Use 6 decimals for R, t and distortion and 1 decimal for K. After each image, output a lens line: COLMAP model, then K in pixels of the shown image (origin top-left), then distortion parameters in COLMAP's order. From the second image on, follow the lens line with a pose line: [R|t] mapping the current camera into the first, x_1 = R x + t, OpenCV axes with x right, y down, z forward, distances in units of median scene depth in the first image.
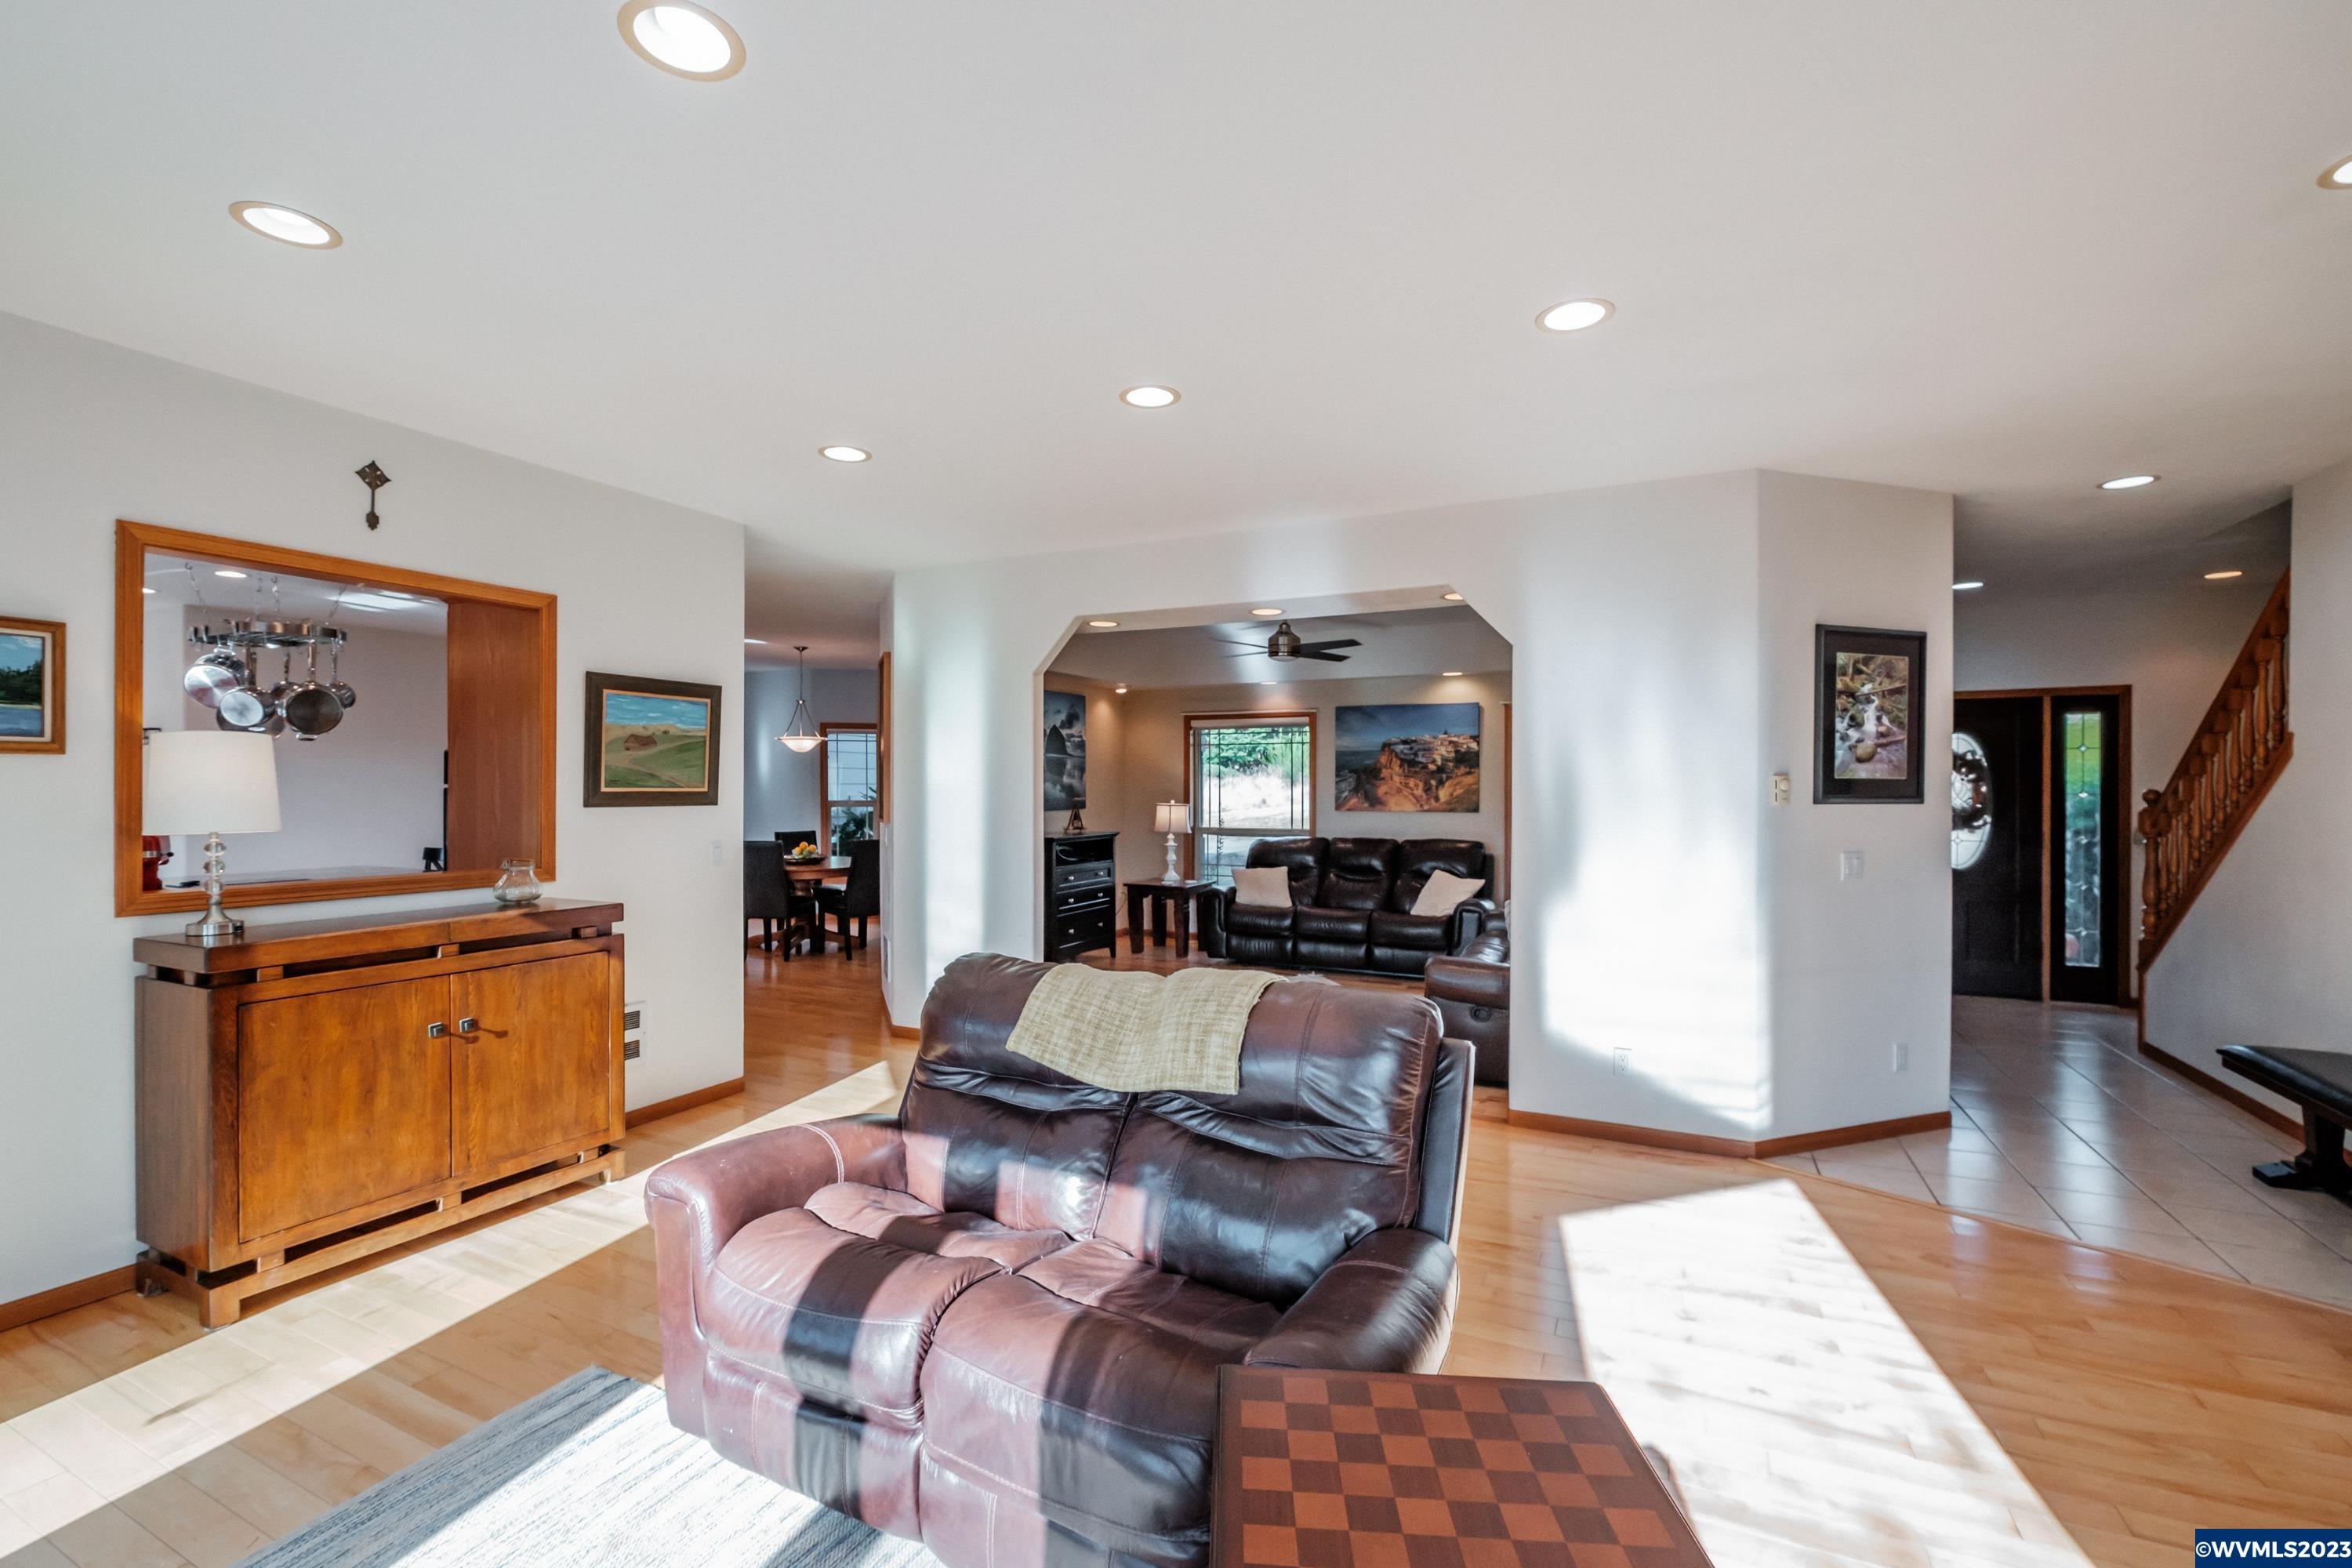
lens RADIAL K [[1003.0, 0, 1172.0], [0, 1003.0, 799.3], [0, 0, 1]] dist [-0.003761, -0.000618]
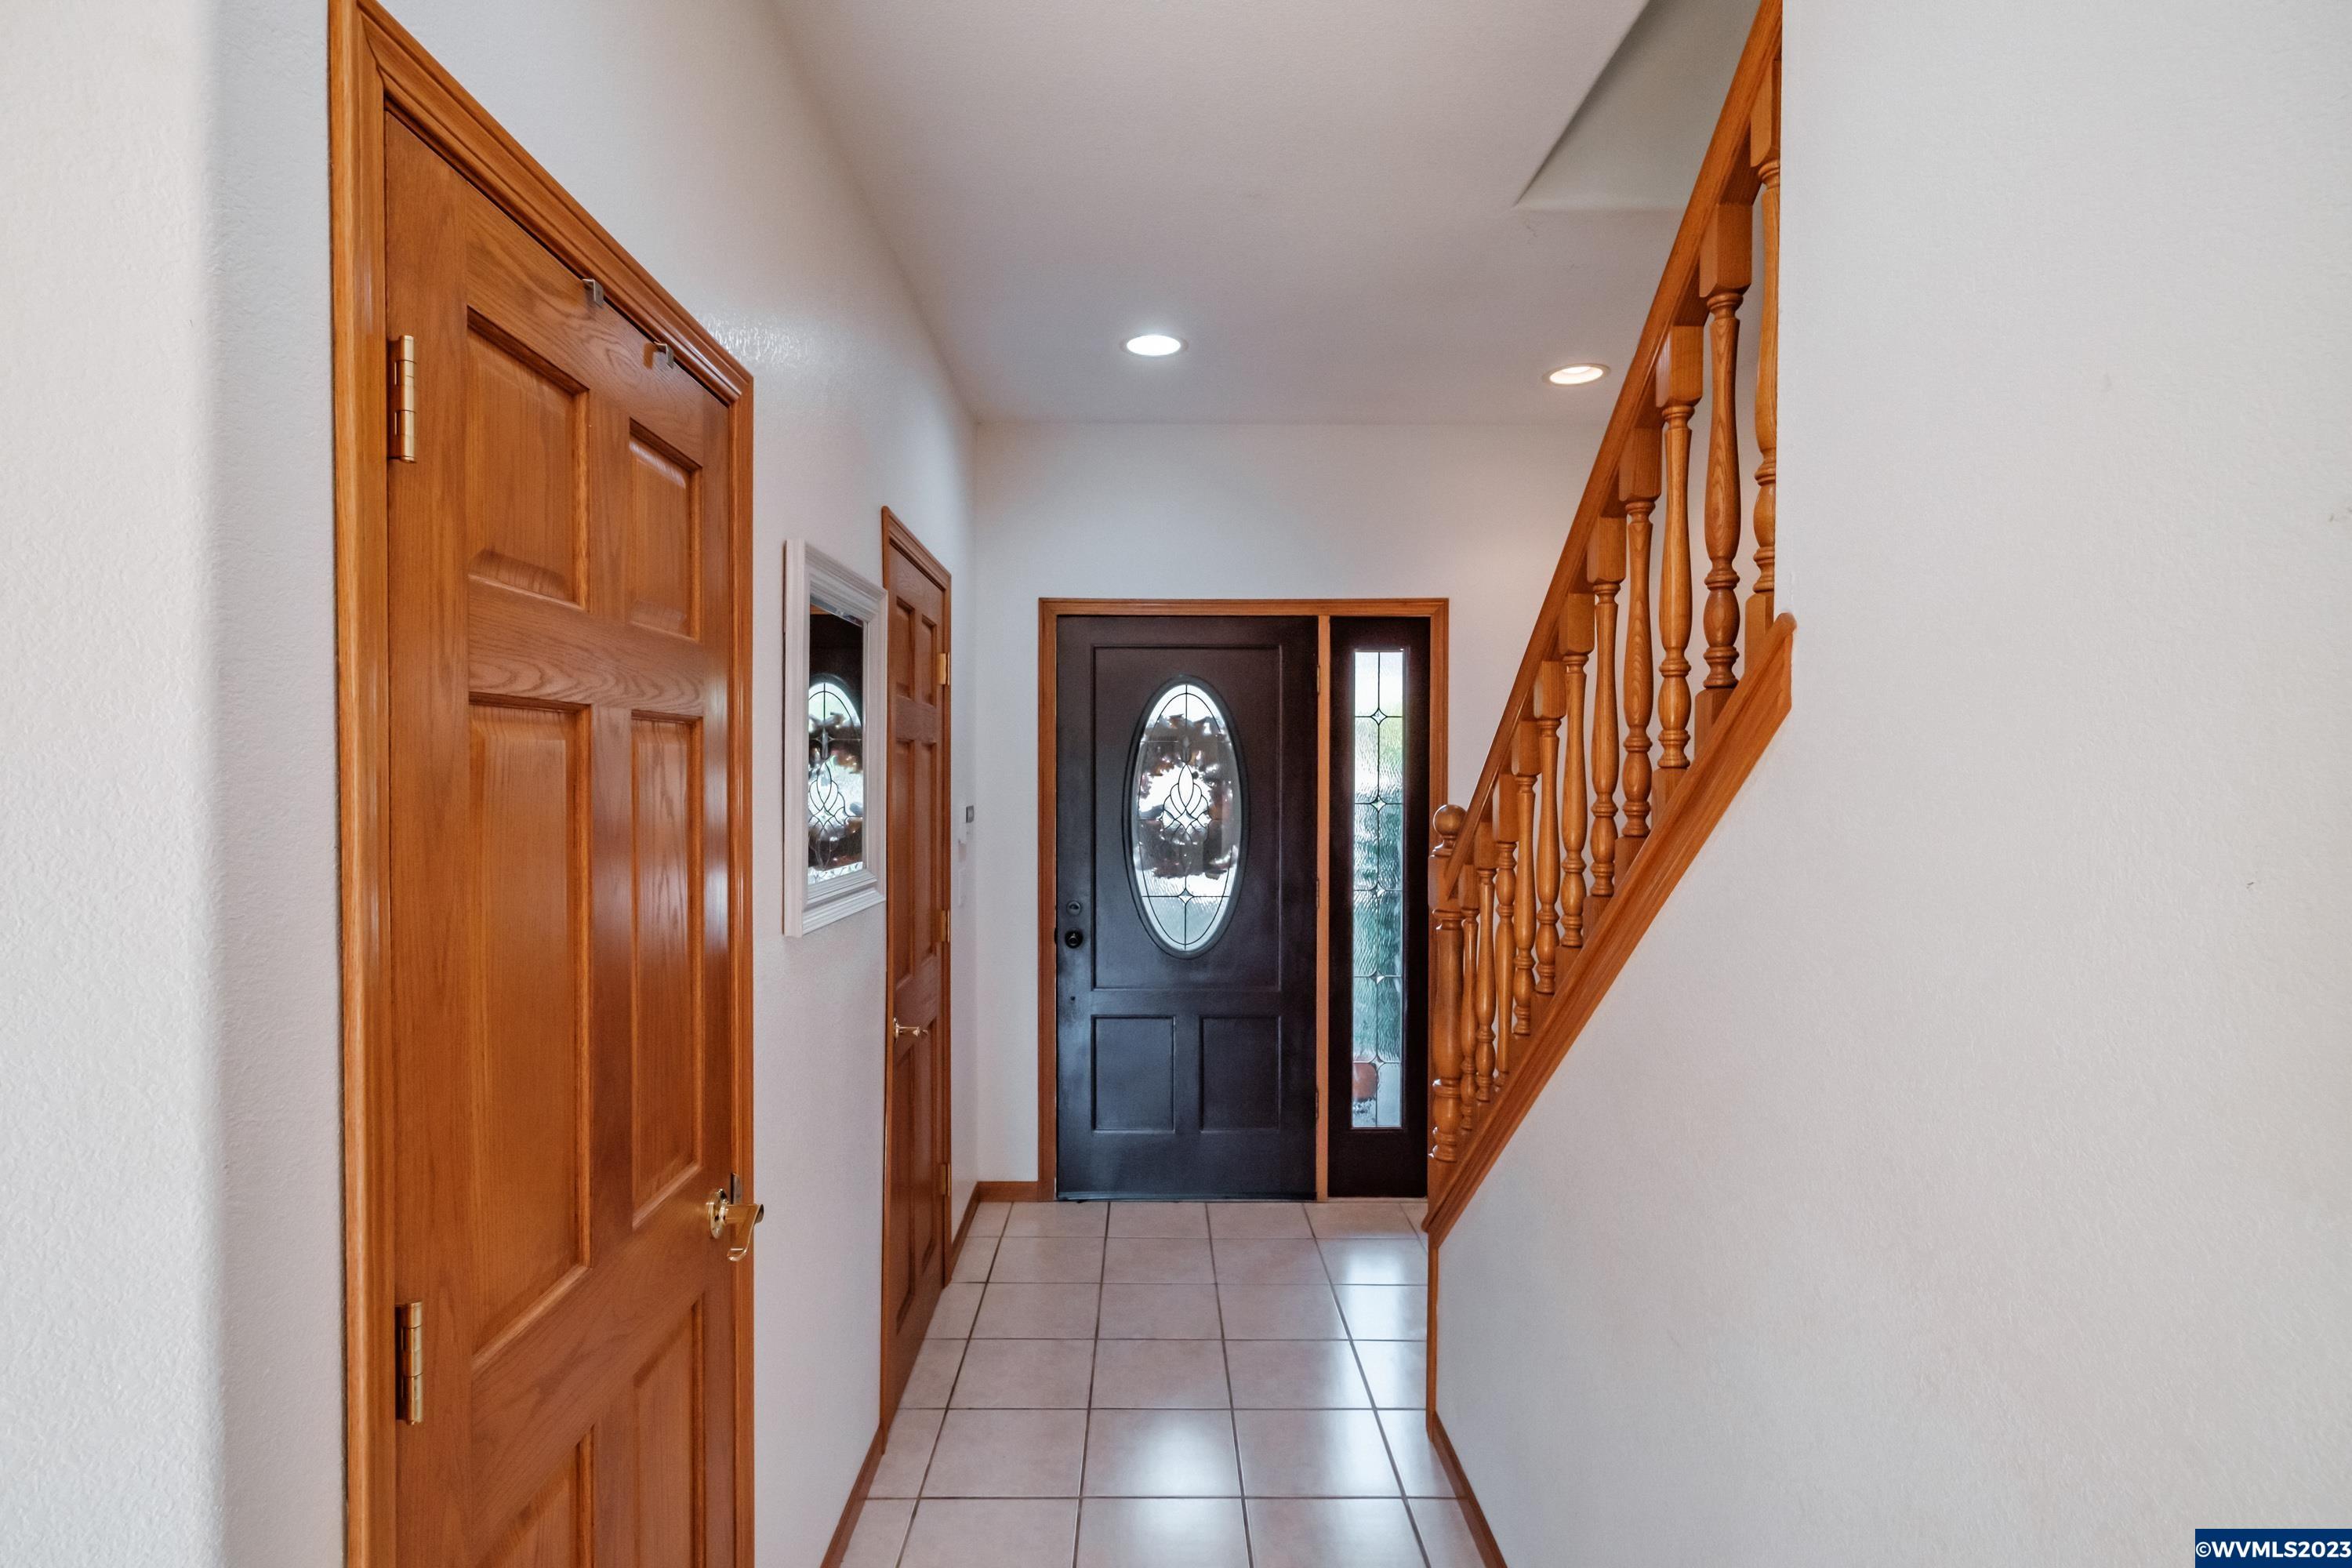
lens RADIAL K [[1156.0, 0, 1175.1], [0, 1156.0, 783.1], [0, 0, 1]] dist [0.005872, 0.000183]
pose [[0.884814, 0.003643, 0.465930, 0.527592], [-0.002737, 0.999993, -0.002621, -0.014698], [-0.465936, 0.001044, 0.884818, 0.504543]]
